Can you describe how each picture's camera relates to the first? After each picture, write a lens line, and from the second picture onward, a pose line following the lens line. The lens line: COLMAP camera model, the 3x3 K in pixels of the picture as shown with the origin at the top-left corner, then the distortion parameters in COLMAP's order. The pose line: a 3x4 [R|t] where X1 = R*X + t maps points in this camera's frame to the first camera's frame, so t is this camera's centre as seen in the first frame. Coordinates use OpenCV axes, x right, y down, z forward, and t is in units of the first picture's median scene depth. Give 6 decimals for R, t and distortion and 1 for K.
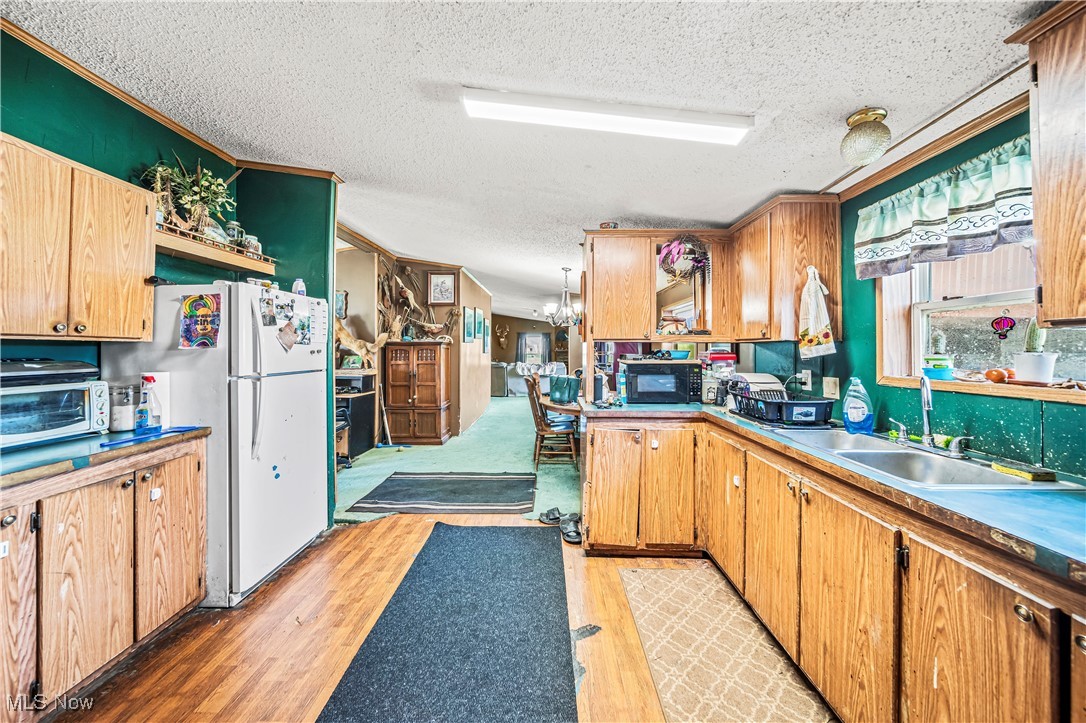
lens RADIAL K [[381.2, 0, 543.5], [0, 381.2, 347.6], [0, 0, 1]] dist [-0.002668, -0.001049]
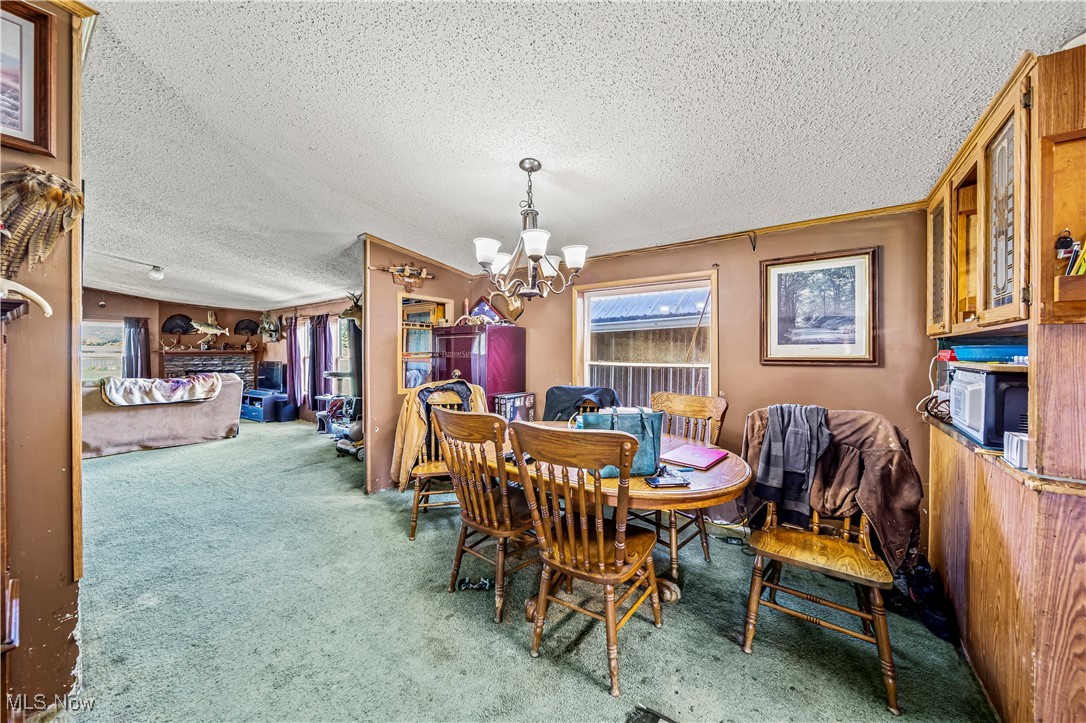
lens RADIAL K [[381.2, 0, 546.3], [0, 381.2, 350.0], [0, 0, 1]] dist [-0.002668, -0.001049]
pose [[0.571141, 0.002385, 0.820848, -0.737427], [-0.004767, 0.999989, 0.000411, 0.024219], [-0.820838, -0.004148, 0.571146, 1.788868]]
